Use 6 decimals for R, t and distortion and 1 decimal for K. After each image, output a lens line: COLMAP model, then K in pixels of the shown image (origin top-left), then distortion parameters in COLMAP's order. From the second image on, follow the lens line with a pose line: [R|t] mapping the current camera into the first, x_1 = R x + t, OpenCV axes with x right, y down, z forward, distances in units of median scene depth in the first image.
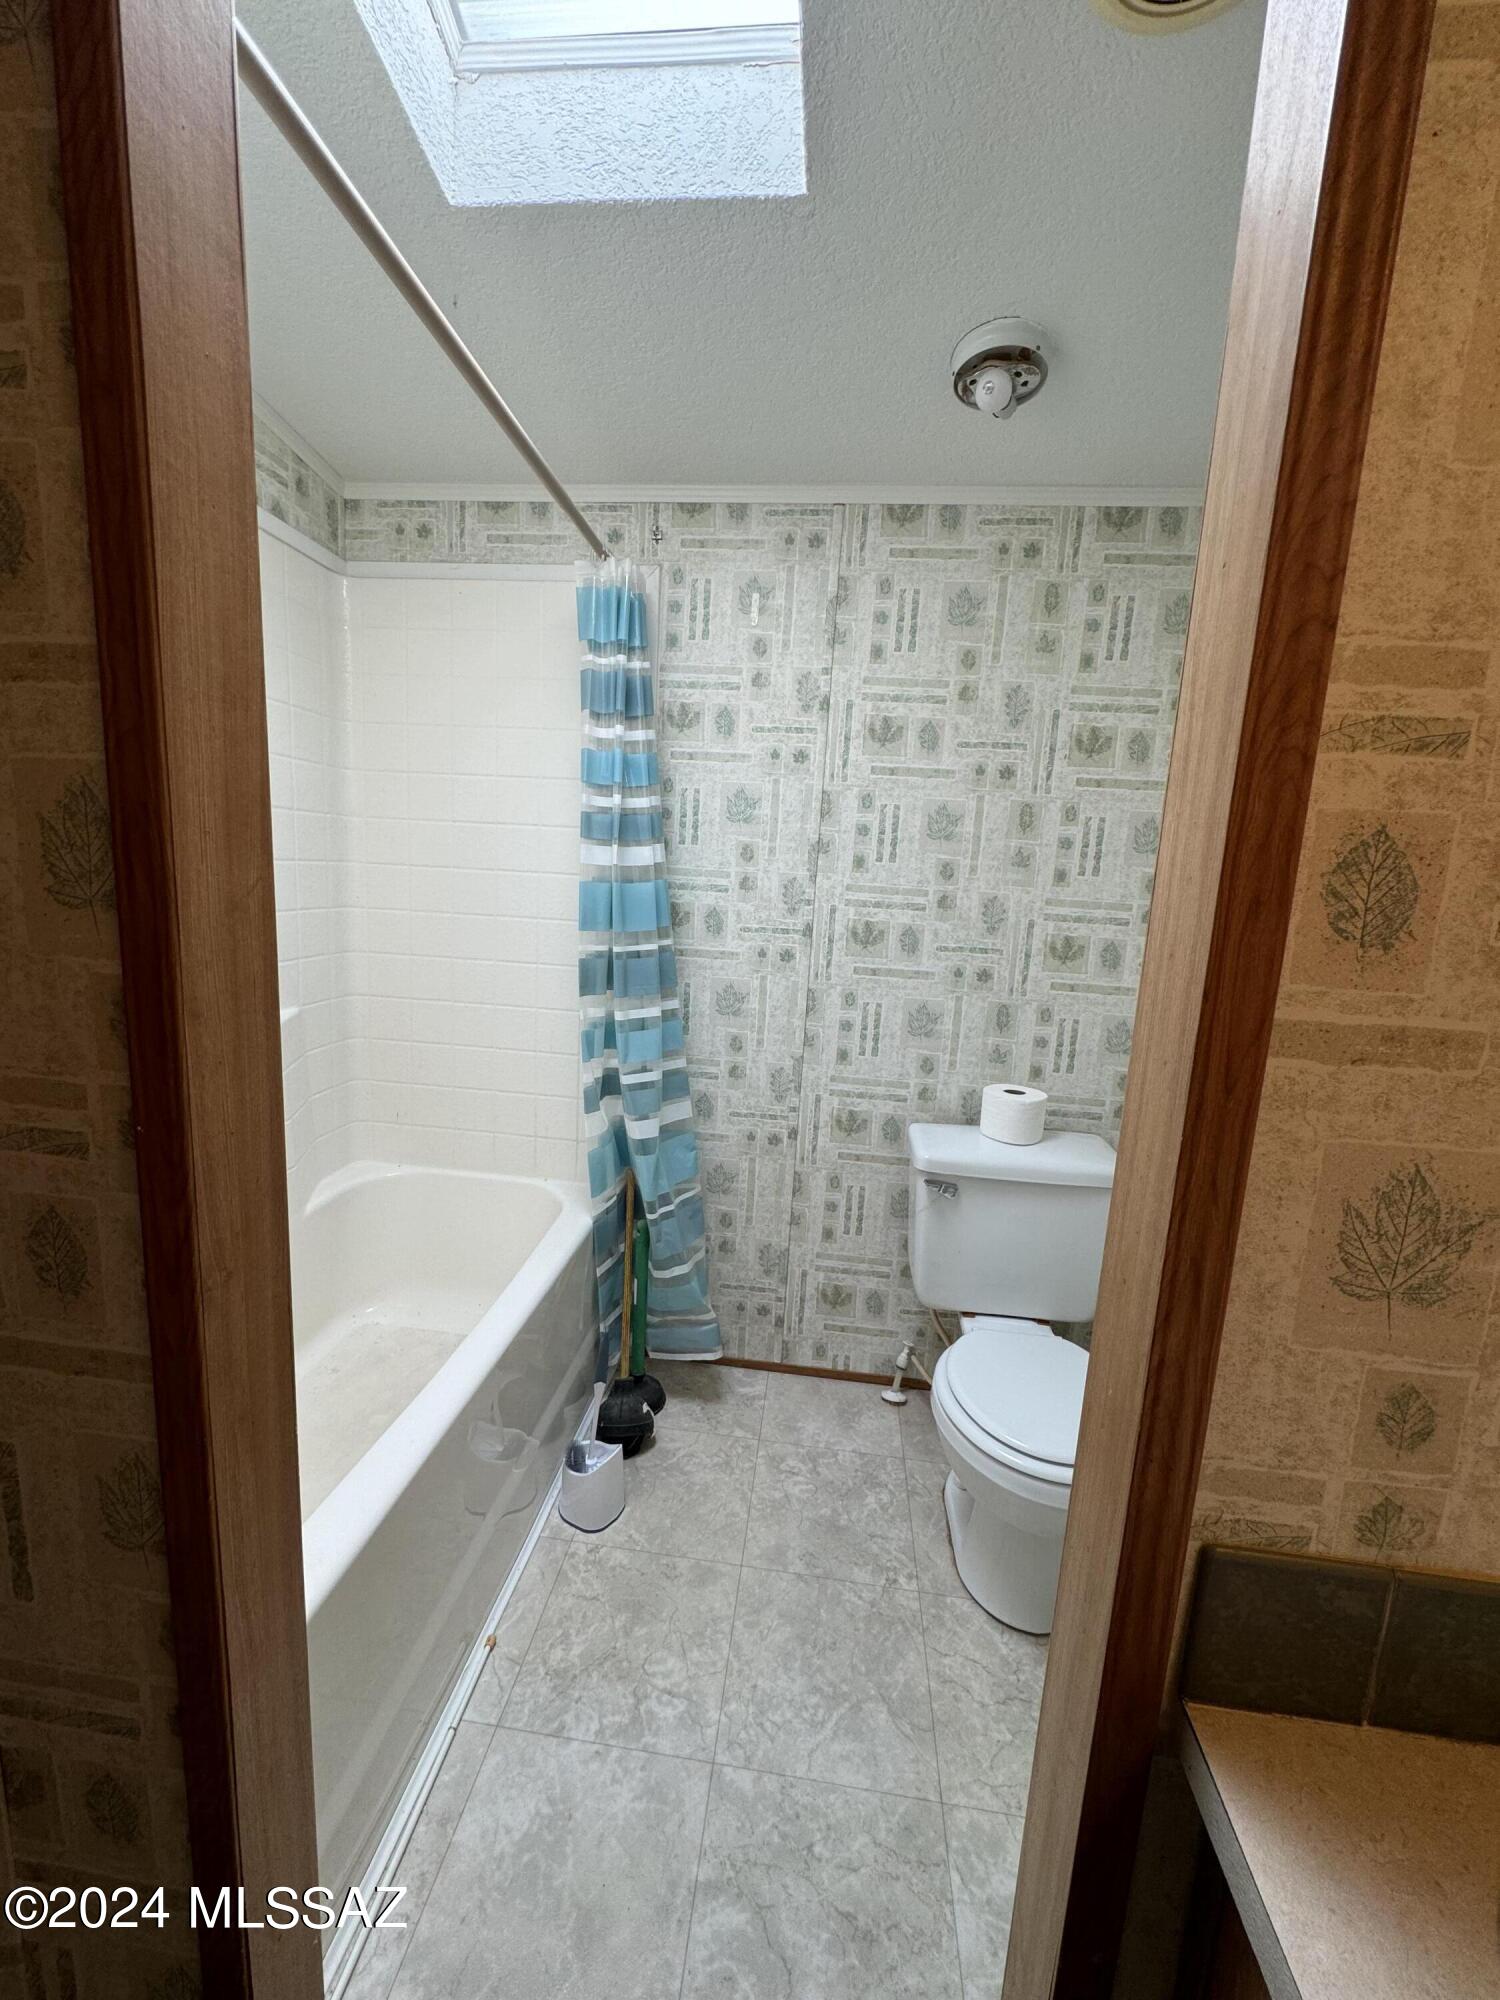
lens RADIAL K [[794.1, 0, 750.0], [0, 794.1, 1000.0], [0, 0, 1]] dist [-0.001545, 0.000181]
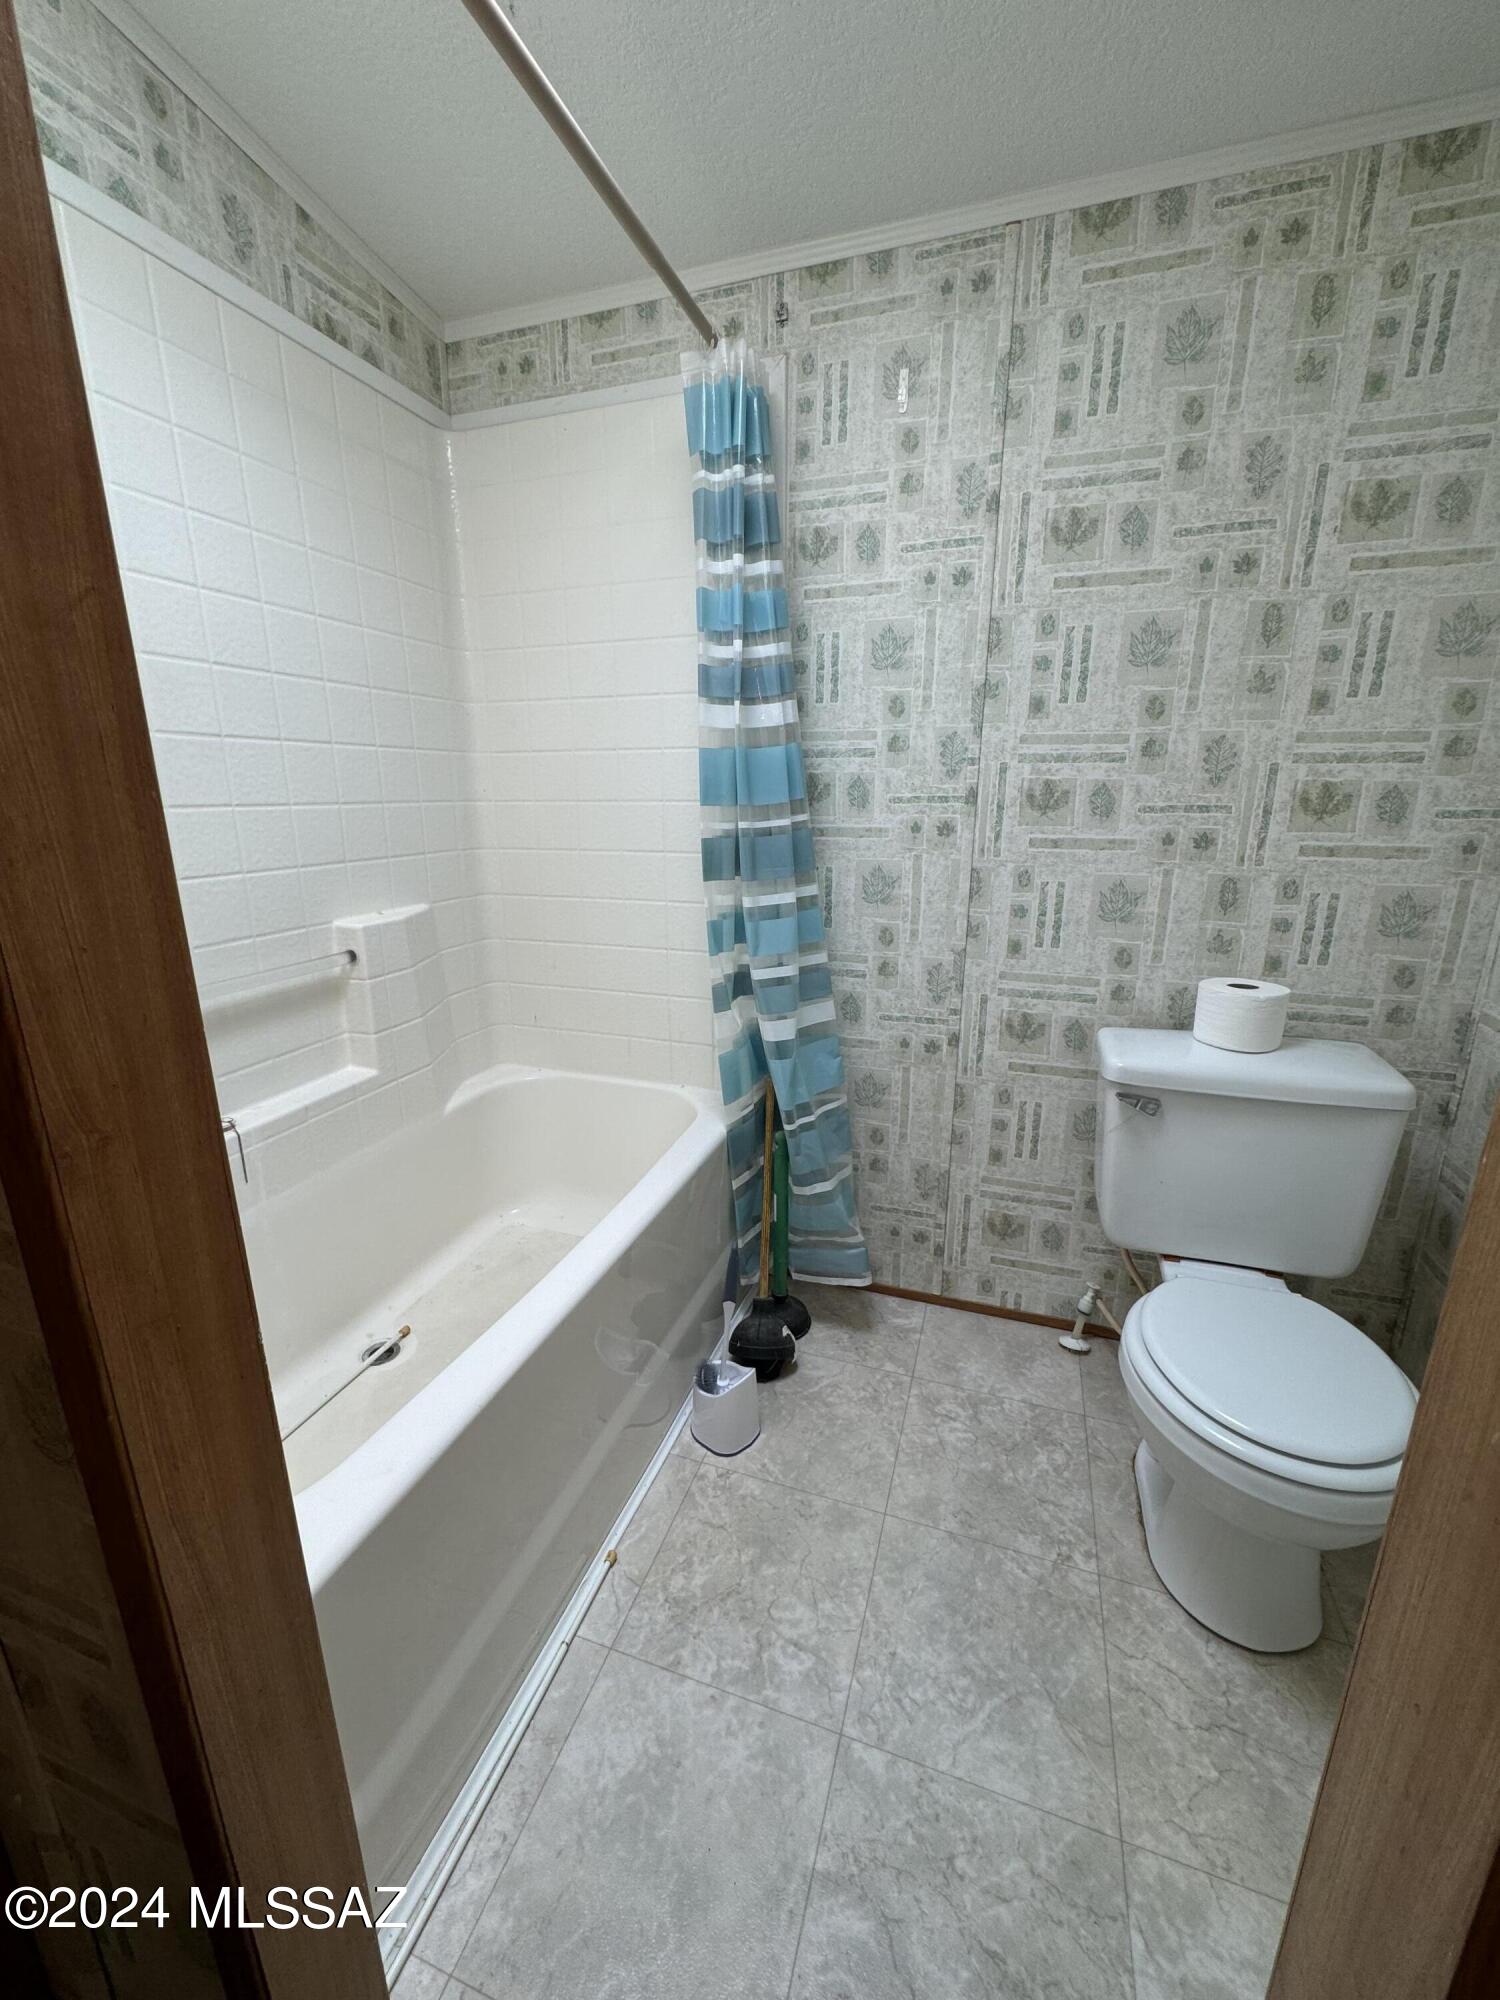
lens RADIAL K [[794.1, 0, 750.0], [0, 794.1, 1000.0], [0, 0, 1]] dist [-0.001545, 0.000181]
pose [[0.974790, -0.001001, -0.223121, 0.034112], [0.020811, 0.996038, 0.086454, 0.050863], [0.222151, -0.088918, 0.970949, 0.131094]]
